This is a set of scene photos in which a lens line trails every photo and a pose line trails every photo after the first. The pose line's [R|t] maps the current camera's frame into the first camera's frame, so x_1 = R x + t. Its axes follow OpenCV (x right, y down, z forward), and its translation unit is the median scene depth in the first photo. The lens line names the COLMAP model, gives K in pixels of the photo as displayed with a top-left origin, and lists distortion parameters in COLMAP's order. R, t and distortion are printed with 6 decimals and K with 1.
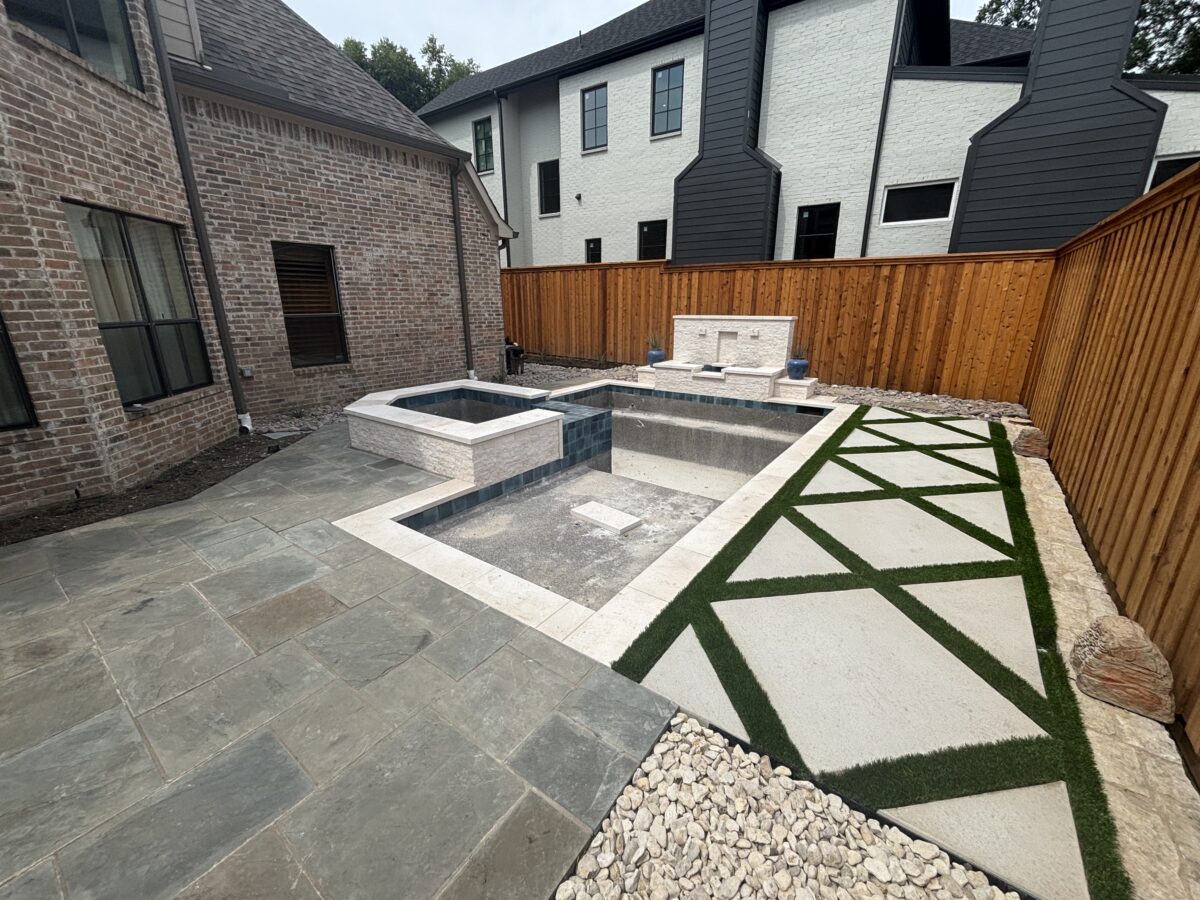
lens RADIAL K [[487.3, 0, 599.0], [0, 487.3, 448.9], [0, 0, 1]] dist [-0.001683, 0.001477]
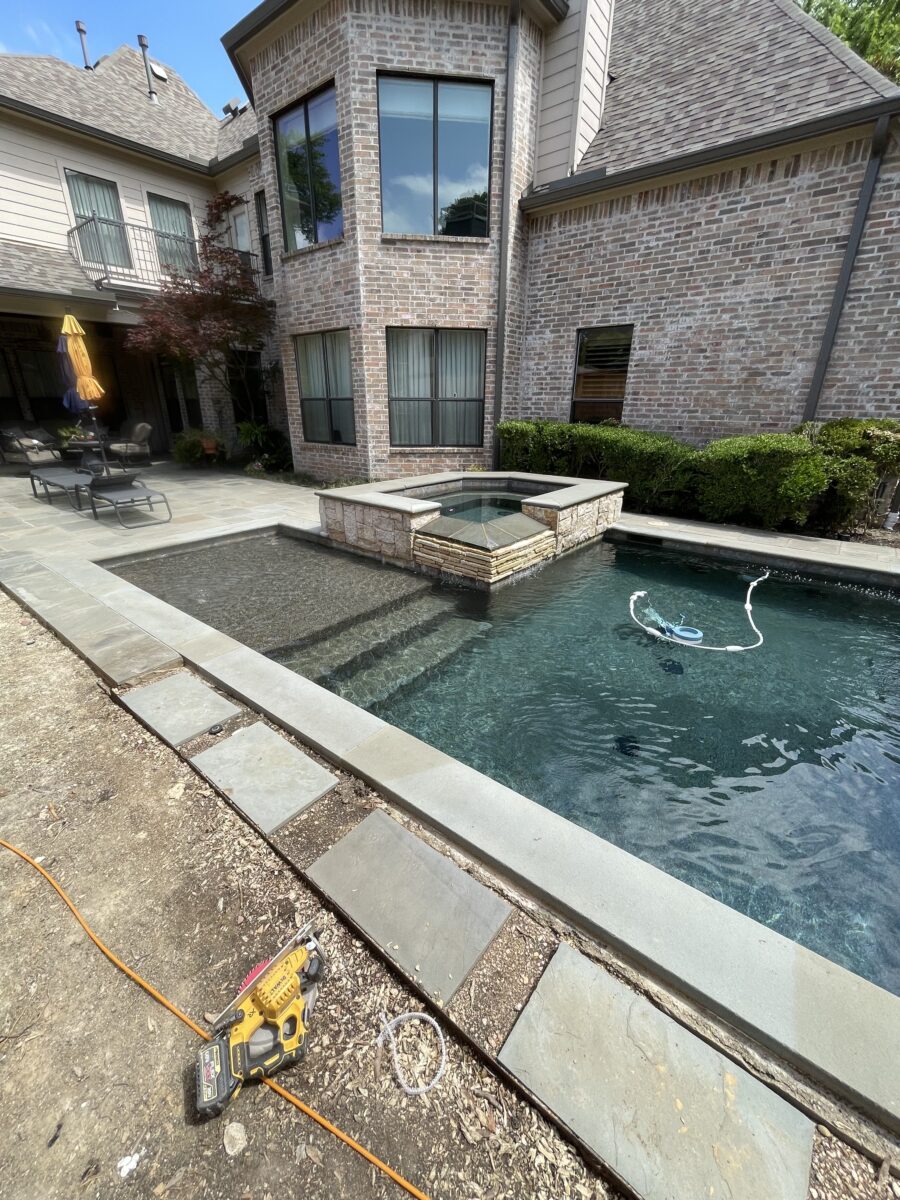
lens RADIAL K [[485.3, 0, 452.7], [0, 485.3, 600.3], [0, 0, 1]] dist [-0.003688, 0.001217]
pose [[-0.040023, 0.376713, -0.925465, 0.462017], [-0.298465, 0.879414, 0.370876, -0.163894], [0.953581, 0.291062, 0.077239, 0.645239]]
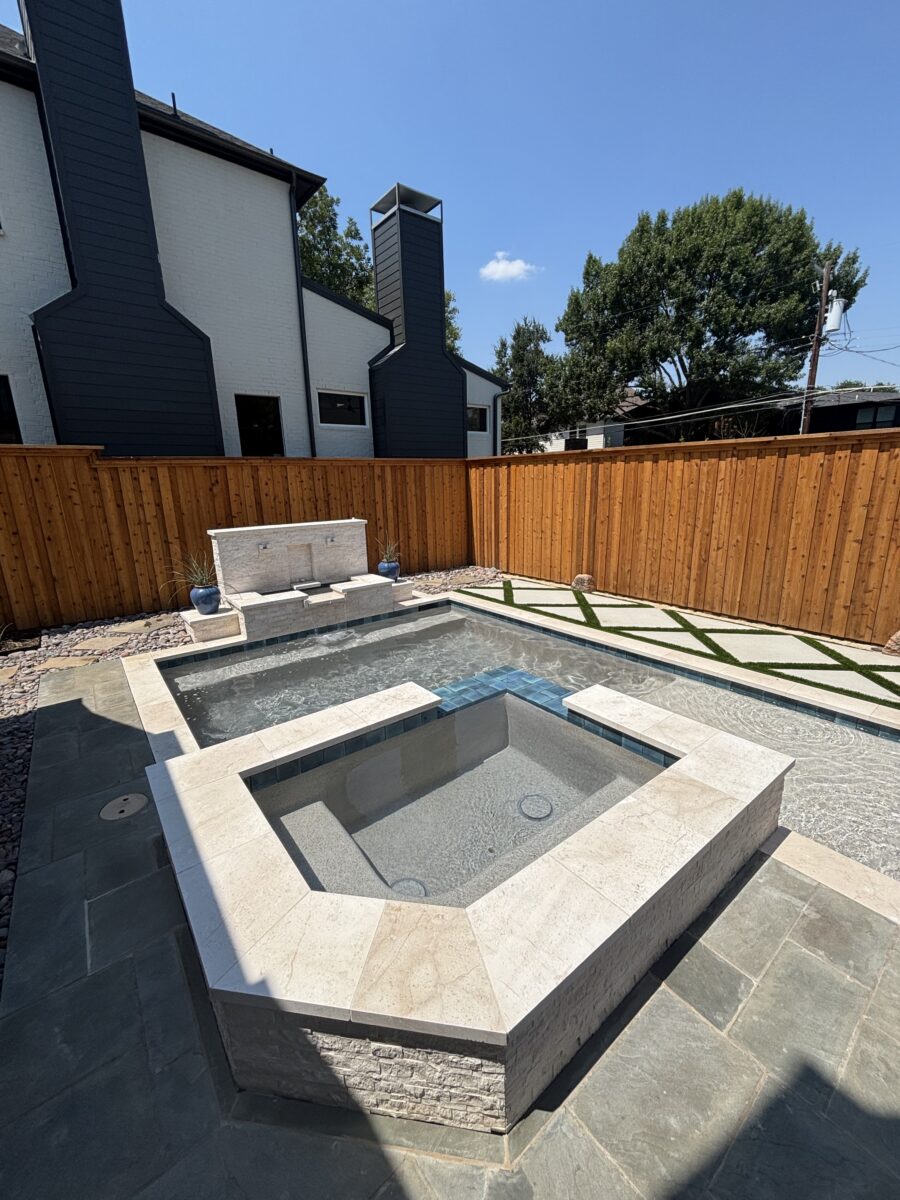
lens RADIAL K [[487.3, 0, 452.4], [0, 487.3, 598.4], [0, 0, 1]] dist [-0.001683, 0.001477]
pose [[0.278629, -0.238935, 0.930202, -0.454998], [0.302601, 0.941066, 0.151085, -0.217976], [-0.911482, 0.239383, 0.334510, 0.569466]]
